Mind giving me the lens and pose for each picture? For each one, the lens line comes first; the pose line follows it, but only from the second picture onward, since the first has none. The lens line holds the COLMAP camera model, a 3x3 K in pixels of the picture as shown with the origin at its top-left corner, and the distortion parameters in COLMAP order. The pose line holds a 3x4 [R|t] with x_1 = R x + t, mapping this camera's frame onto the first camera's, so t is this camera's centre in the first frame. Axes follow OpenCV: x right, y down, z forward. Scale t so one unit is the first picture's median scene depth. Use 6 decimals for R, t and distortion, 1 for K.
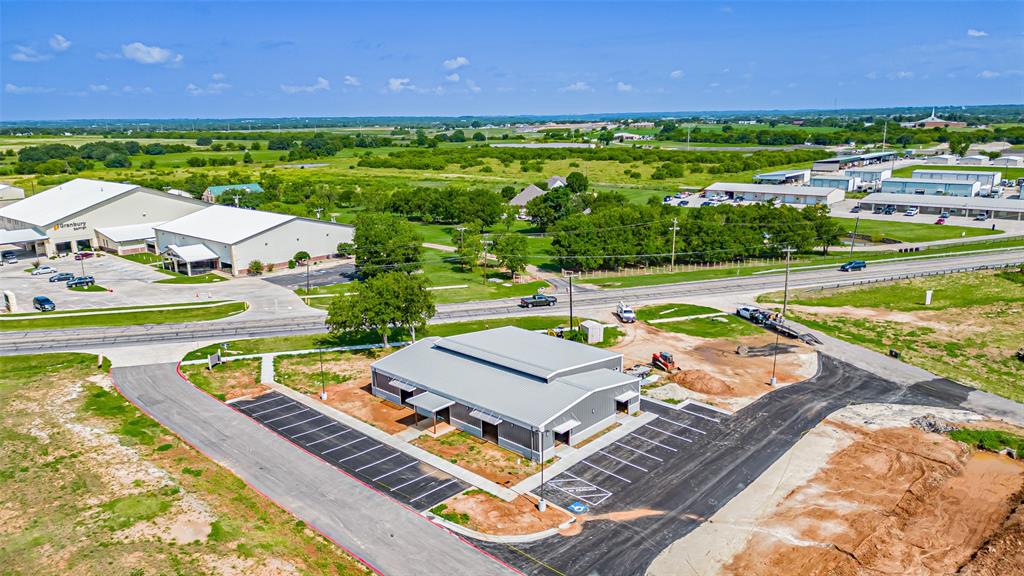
lens RADIAL K [[717.1, 0, 508.7], [0, 717.1, 287.9], [0, 0, 1]] dist [0.075709, -0.079543]
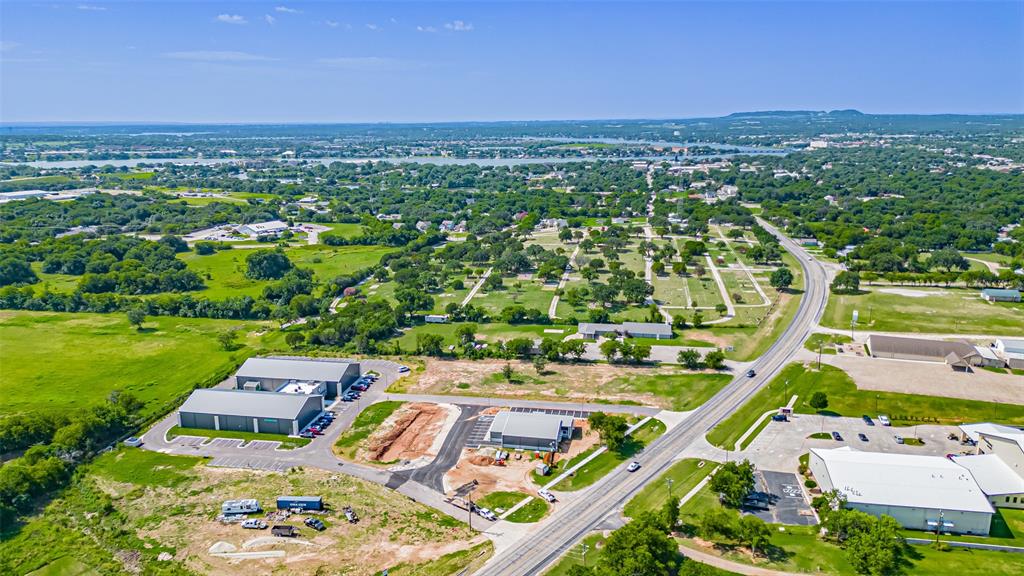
lens RADIAL K [[713.0, 0, 509.0], [0, 713.0, 293.9], [0, 0, 1]] dist [0.085172, -0.094389]
pose [[-0.841420, 0.152486, -0.518420, 1.425263], [-0.103494, 0.896129, 0.431558, -1.527356], [0.530378, 0.416775, -0.738240, 2.707405]]
